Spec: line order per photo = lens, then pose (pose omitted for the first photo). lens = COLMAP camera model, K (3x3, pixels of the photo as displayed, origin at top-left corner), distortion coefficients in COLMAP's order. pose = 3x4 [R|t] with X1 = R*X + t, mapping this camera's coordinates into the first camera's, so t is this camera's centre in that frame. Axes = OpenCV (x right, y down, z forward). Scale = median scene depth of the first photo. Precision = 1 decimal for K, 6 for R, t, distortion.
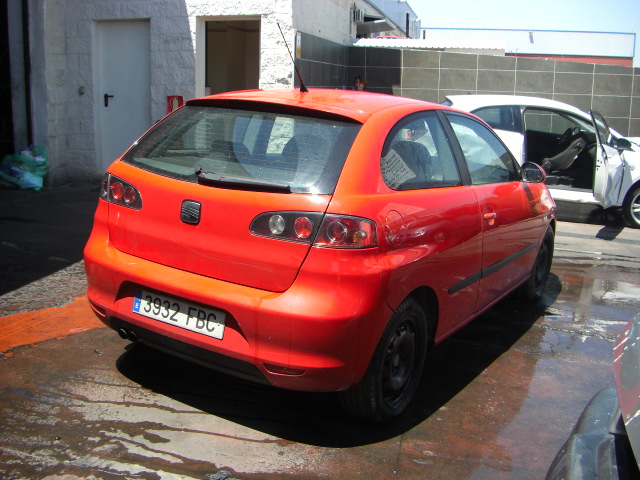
lens RADIAL K [[709.5, 0, 323.4], [0, 709.5, 241.4], [0, 0, 1]] dist [-0.160685, 0.043695]
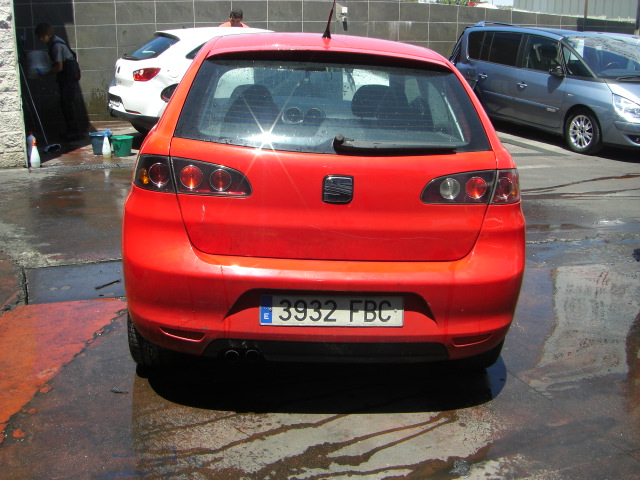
lens RADIAL K [[709.5, 0, 323.4], [0, 709.5, 241.4], [0, 0, 1]] dist [-0.160685, 0.043695]
pose [[0.814536, -0.190744, 0.547857, -0.664192], [0.135511, 0.980832, 0.140017, -0.099802], [-0.564064, -0.039809, 0.824771, 0.313273]]
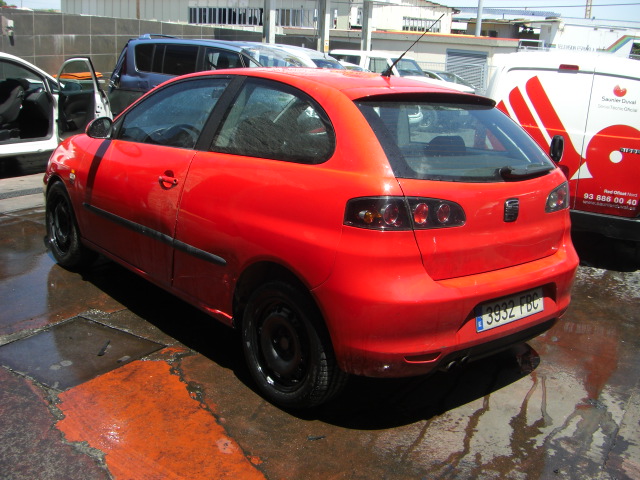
lens RADIAL K [[710.2, 0, 300.4], [0, 710.2, 239.5], [0, 0, 1]] dist [-0.138348, 0.023287]
pose [[0.332392, -0.275110, 0.902125, -1.207195], [0.172984, 0.958068, 0.228433, -0.283127], [-0.927142, 0.080124, 0.366043, 0.904283]]
